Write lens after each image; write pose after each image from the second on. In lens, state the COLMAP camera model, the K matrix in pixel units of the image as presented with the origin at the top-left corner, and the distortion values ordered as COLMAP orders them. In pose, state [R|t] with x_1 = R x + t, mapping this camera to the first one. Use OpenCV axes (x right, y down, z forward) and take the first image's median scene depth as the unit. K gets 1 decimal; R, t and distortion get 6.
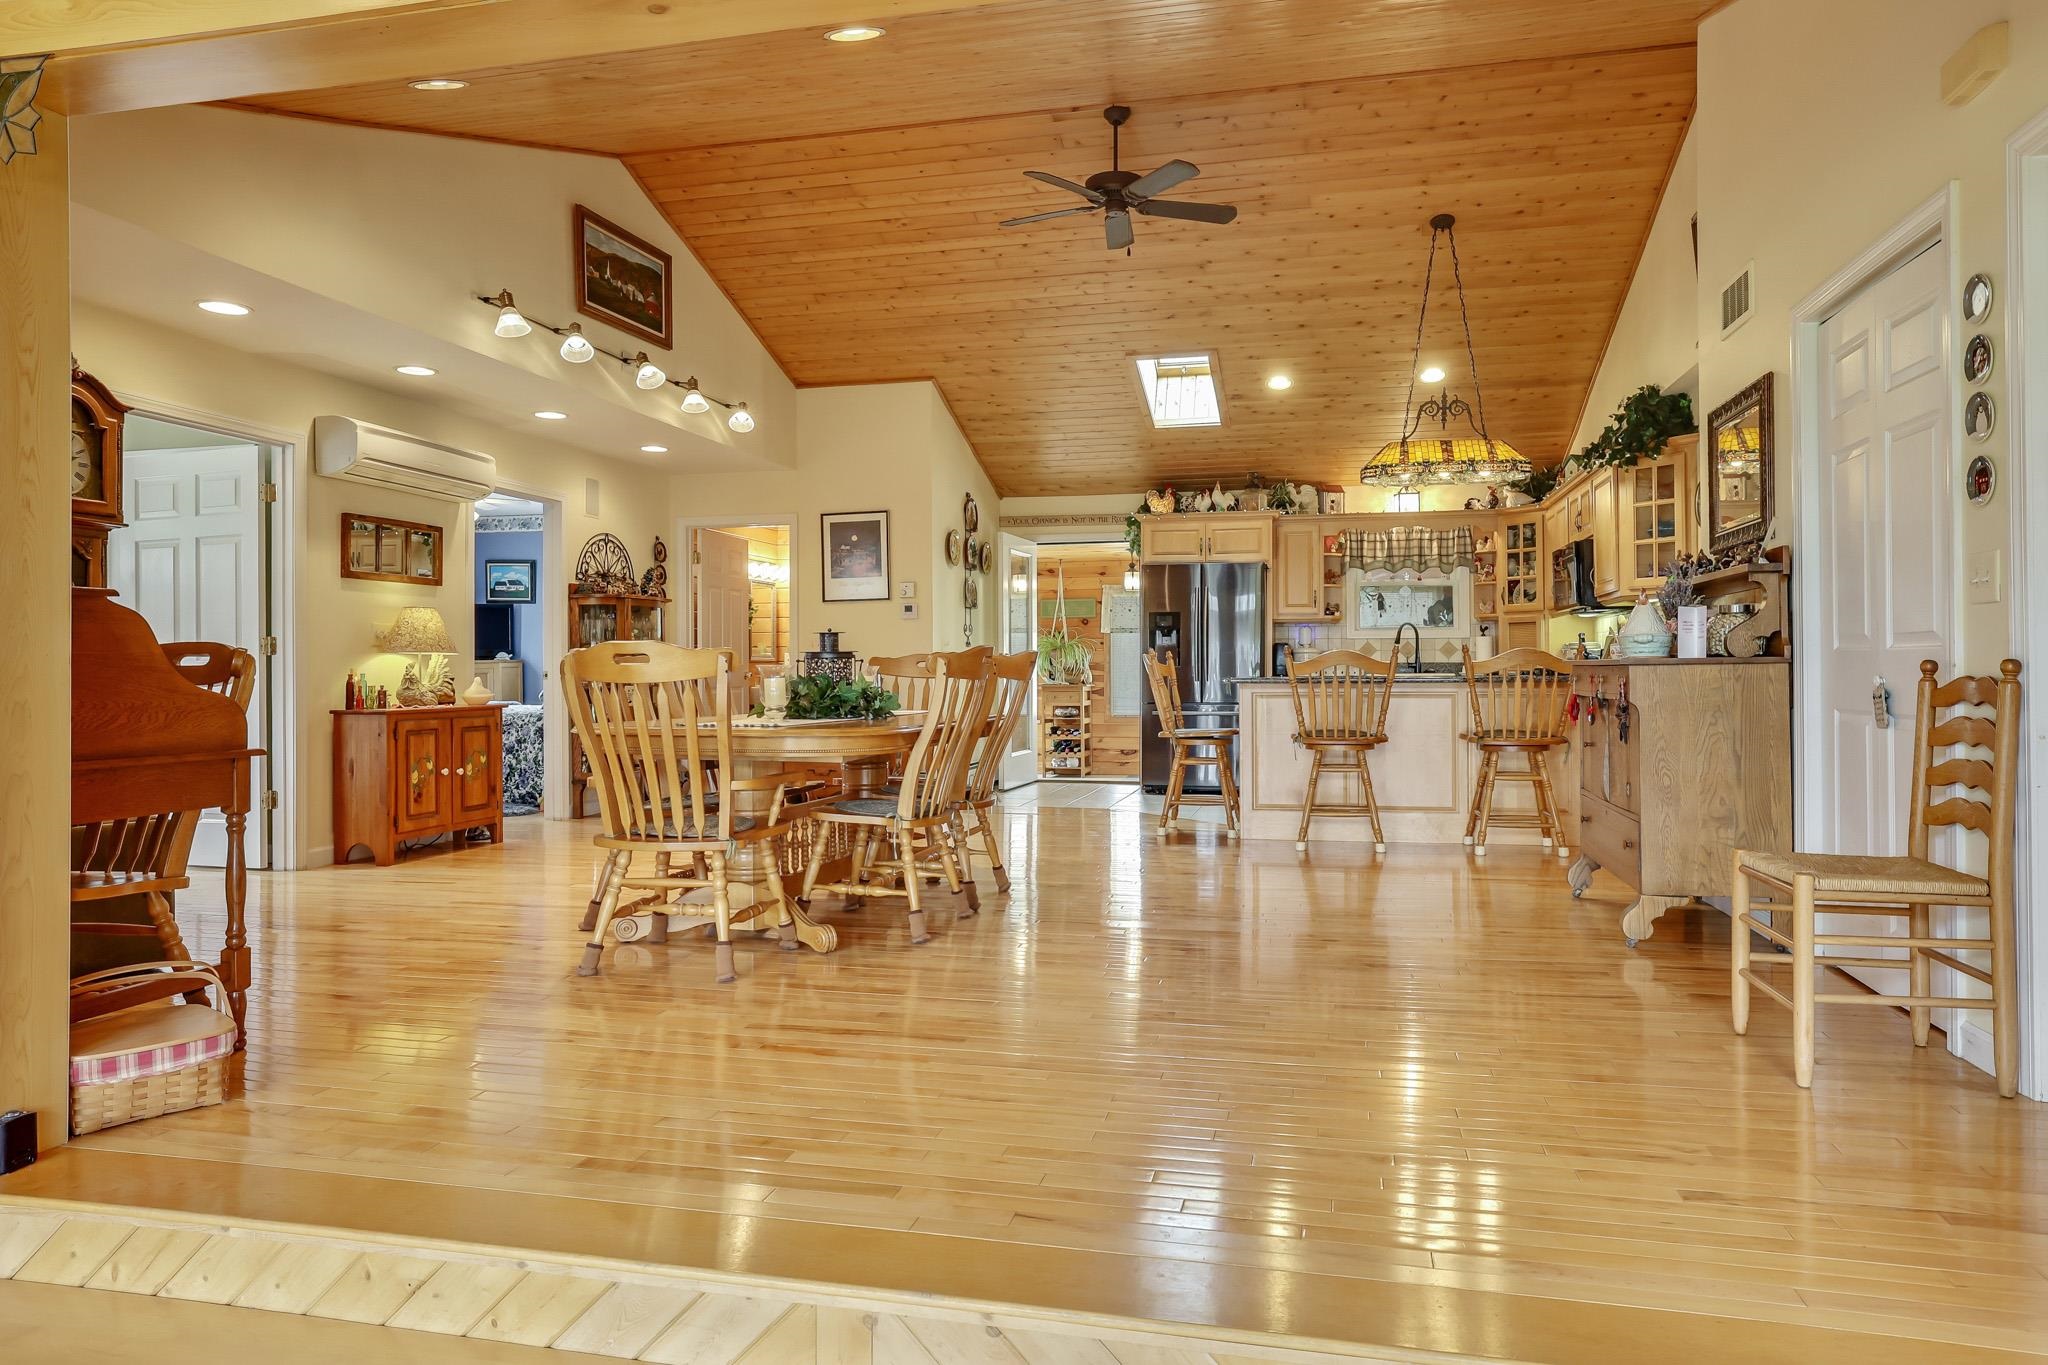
lens RADIAL K [[1250.0, 0, 1020.0], [0, 1250.0, 669.9], [0, 0, 1]] dist [-0.086532, -0.000249]
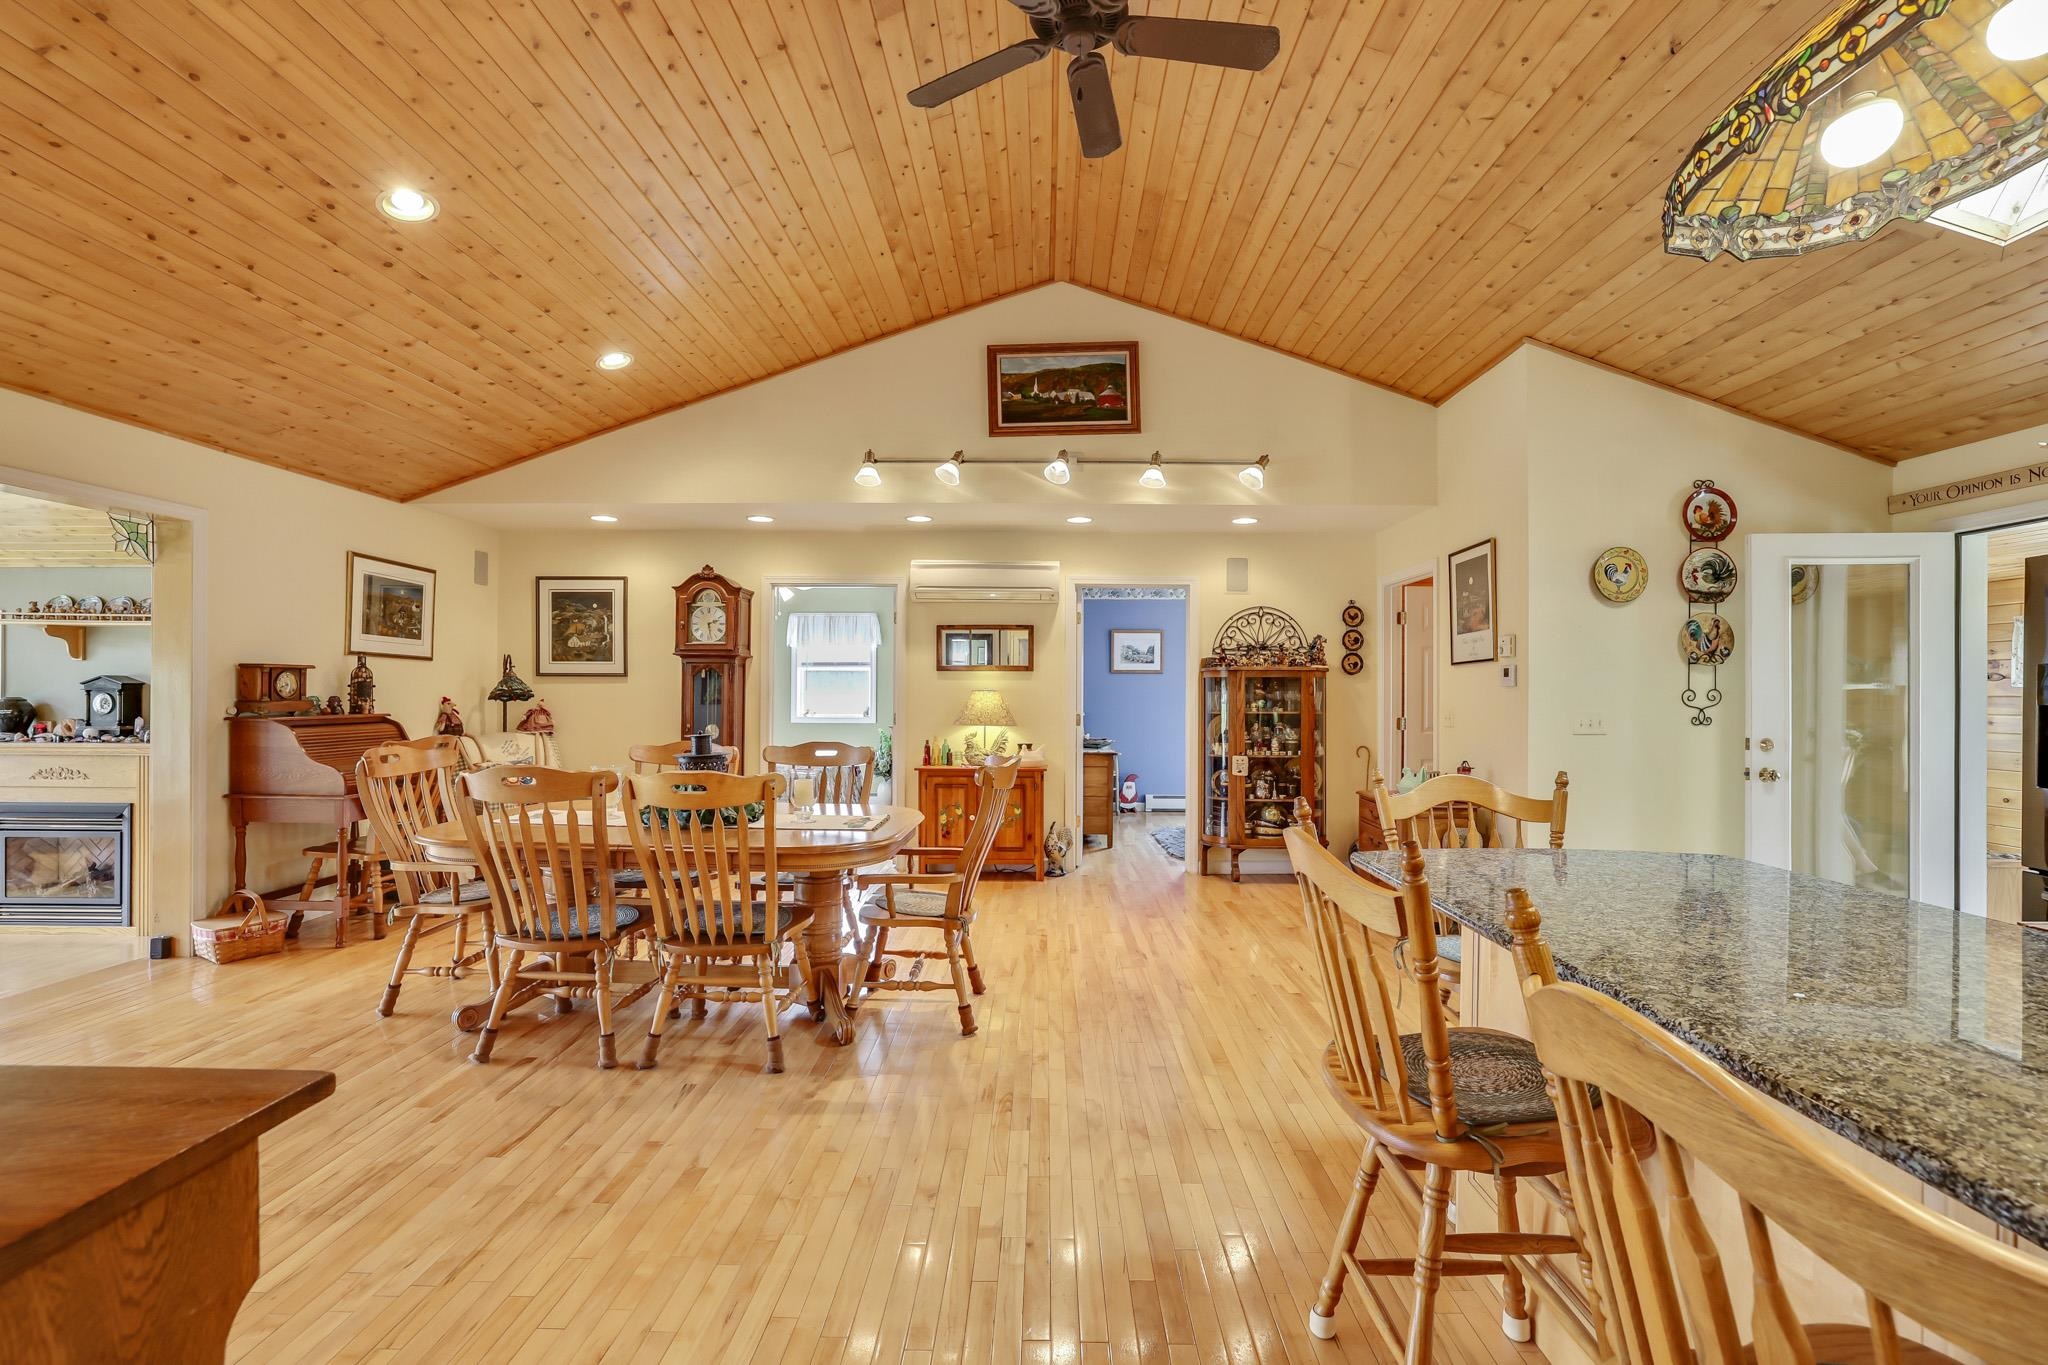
lens RADIAL K [[864.1, 0, 1017.5], [0, 864.1, 680.4], [0, 0, 1]] dist [-0.041814, 0.000253]
pose [[0.213880, -0.010636, -0.976802, 0.330596], [-0.002015, 0.999934, -0.011330, -0.039439], [0.976858, 0.004392, 0.213844, 0.641056]]
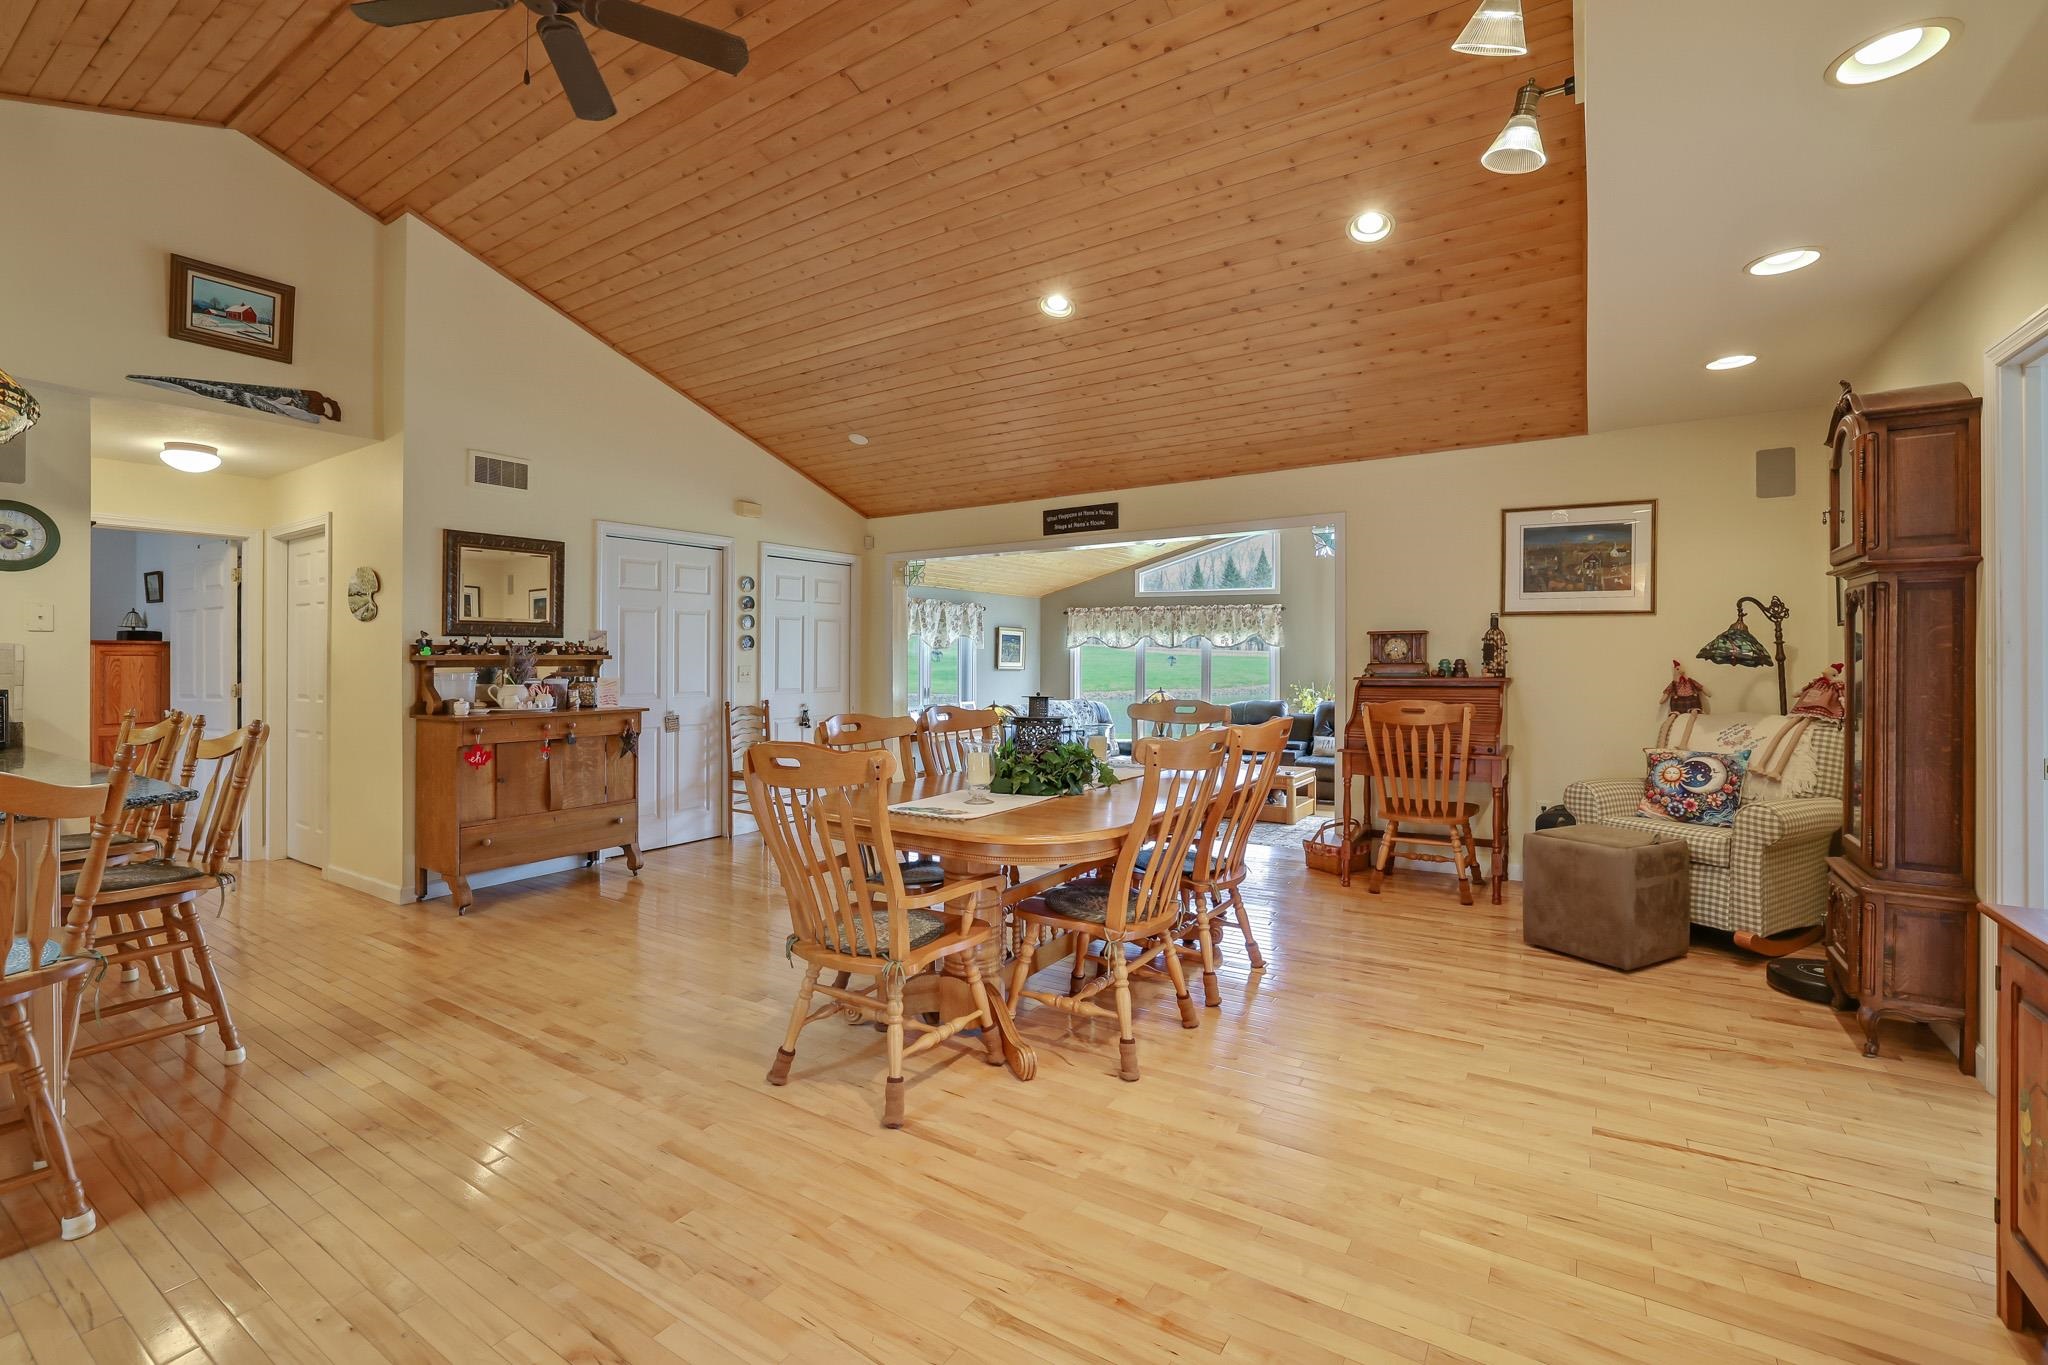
lens RADIAL K [[873.6, 0, 1023.4], [0, 873.6, 661.2], [0, 0, 1]] dist [-0.051364, 0.018467]
pose [[-0.952106, 0.004933, 0.305729, -0.212924], [0.004571, 0.999988, -0.001900, -0.033155], [-0.305735, -0.000412, -0.952117, 0.958469]]
